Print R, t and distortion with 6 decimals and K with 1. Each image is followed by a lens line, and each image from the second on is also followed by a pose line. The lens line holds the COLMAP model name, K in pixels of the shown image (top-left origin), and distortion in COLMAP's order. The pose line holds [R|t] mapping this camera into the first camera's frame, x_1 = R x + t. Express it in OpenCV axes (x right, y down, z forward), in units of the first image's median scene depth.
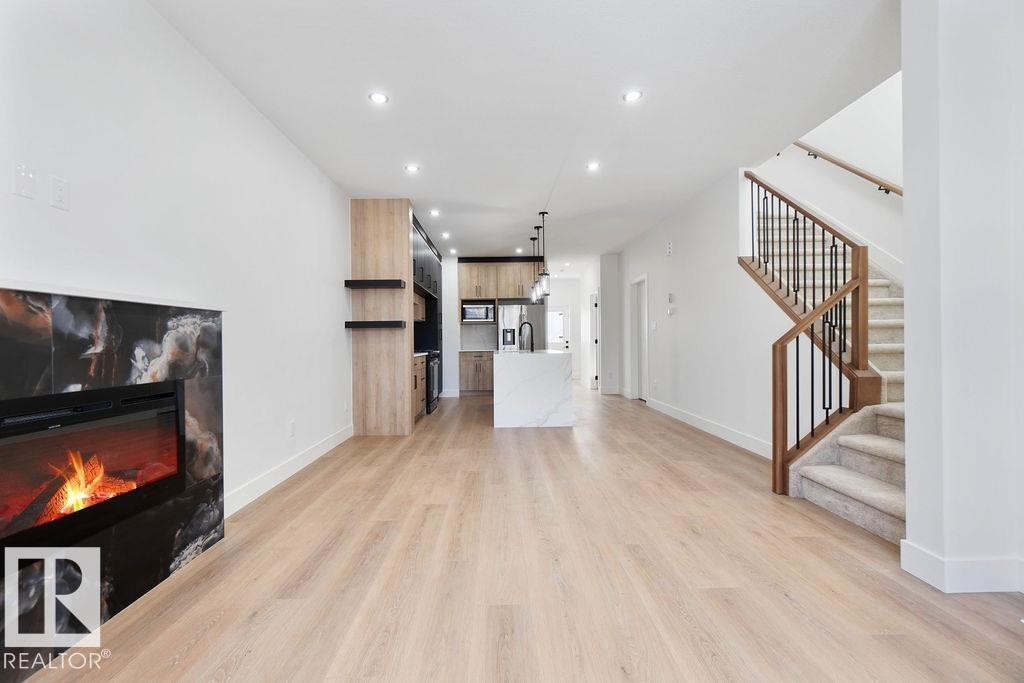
lens RADIAL K [[445.1, 0, 497.5], [0, 445.1, 338.8], [0, 0, 1]] dist [-0.003088, 0.000173]
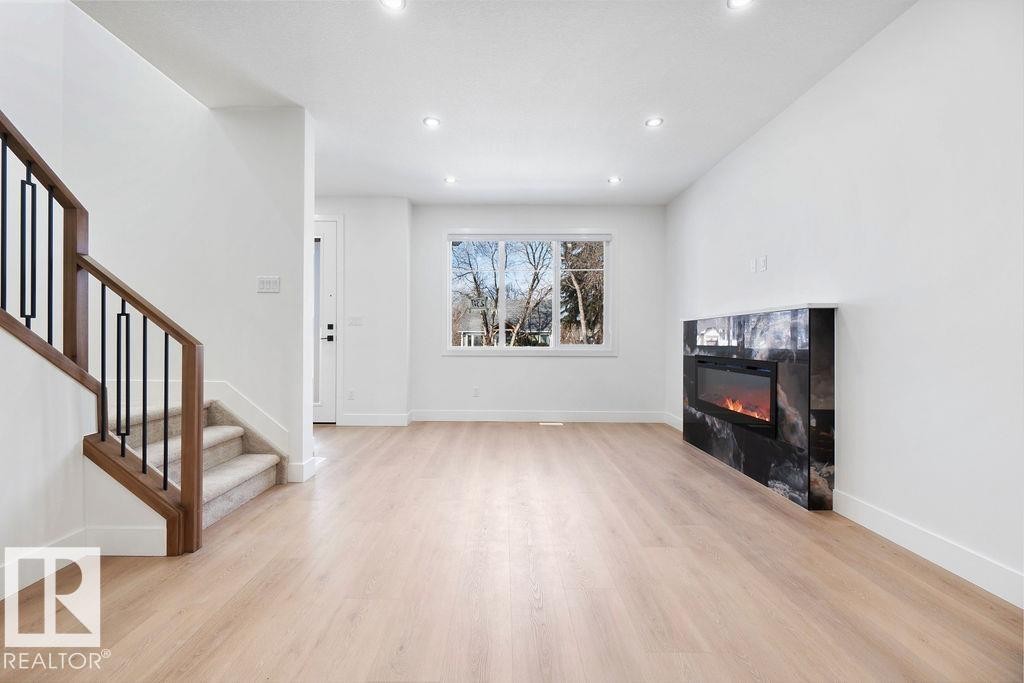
lens RADIAL K [[446.8, 0, 512.0], [0, 446.8, 341.5], [0, 0, 1]] dist [0.000860, 0.000090]
pose [[-0.999699, 0.011001, -0.021915, 0.104577], [0.011035, 0.999938, -0.001432, 0.011021], [0.021898, -0.001673, -0.999759, 1.467067]]
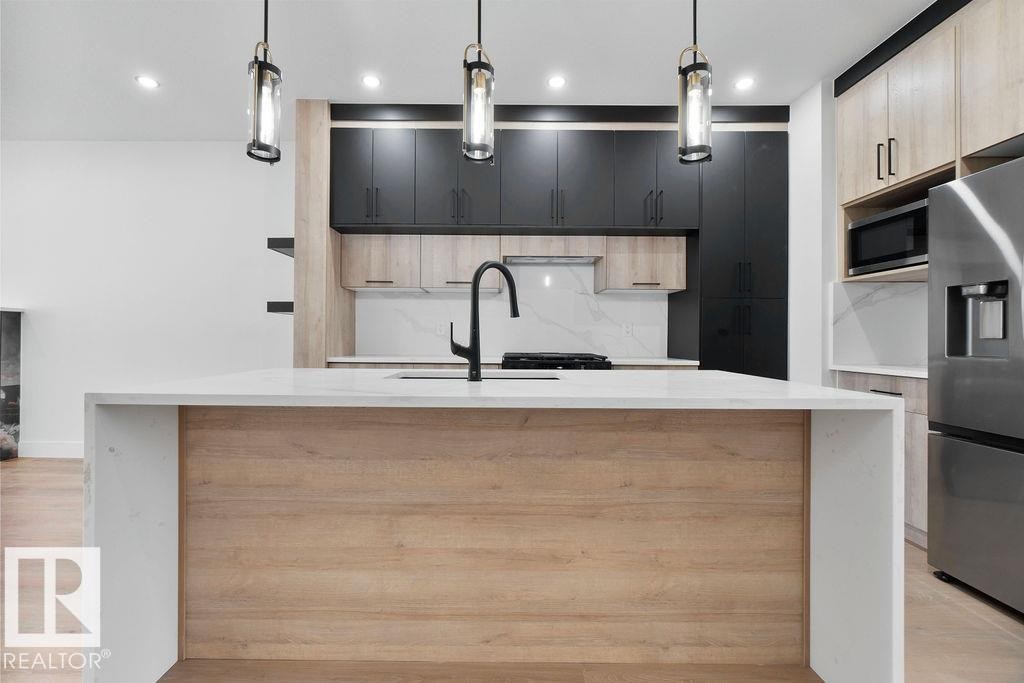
lens RADIAL K [[435.7, 0, 501.2], [0, 435.7, 337.0], [0, 0, 1]] dist [-0.009914, -0.000292]
pose [[-0.012302, 0.007728, -0.999894, 0.581257], [-0.002521, 0.999967, 0.007760, 0.007517], [0.999921, 0.002616, -0.012282, 1.905269]]
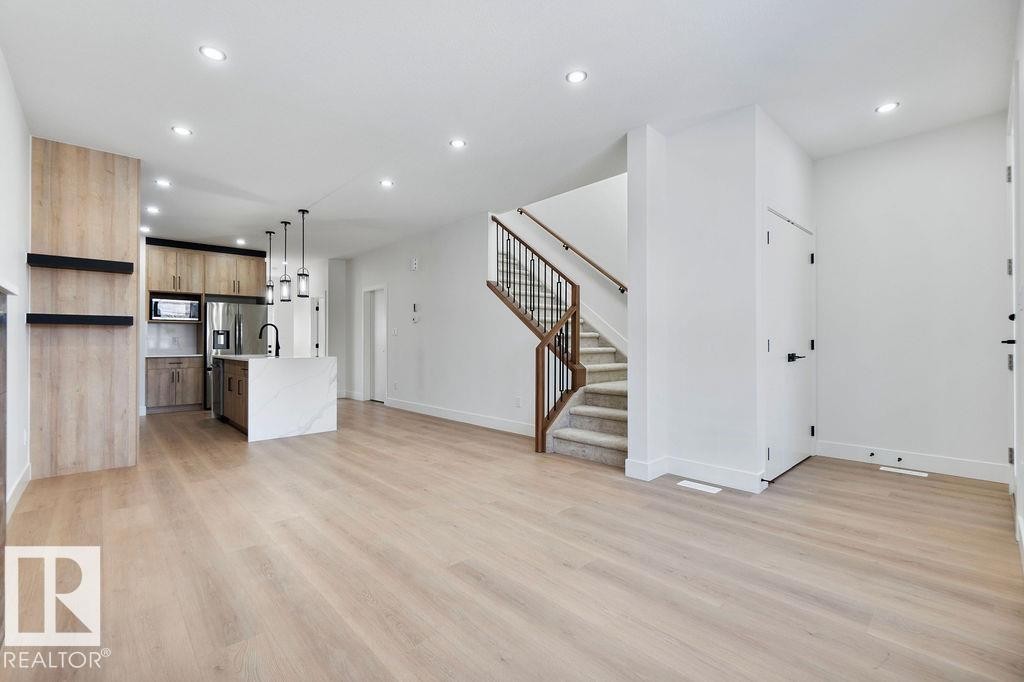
lens RADIAL K [[445.1, 0, 497.5], [0, 445.1, 338.3], [0, 0, 1]] dist [-0.003088, 0.000173]
pose [[0.748190, 0.017090, 0.663265, -0.356289], [-0.009085, 0.999838, -0.015515, 0.004250], [-0.663423, 0.005582, 0.748224, 0.012449]]
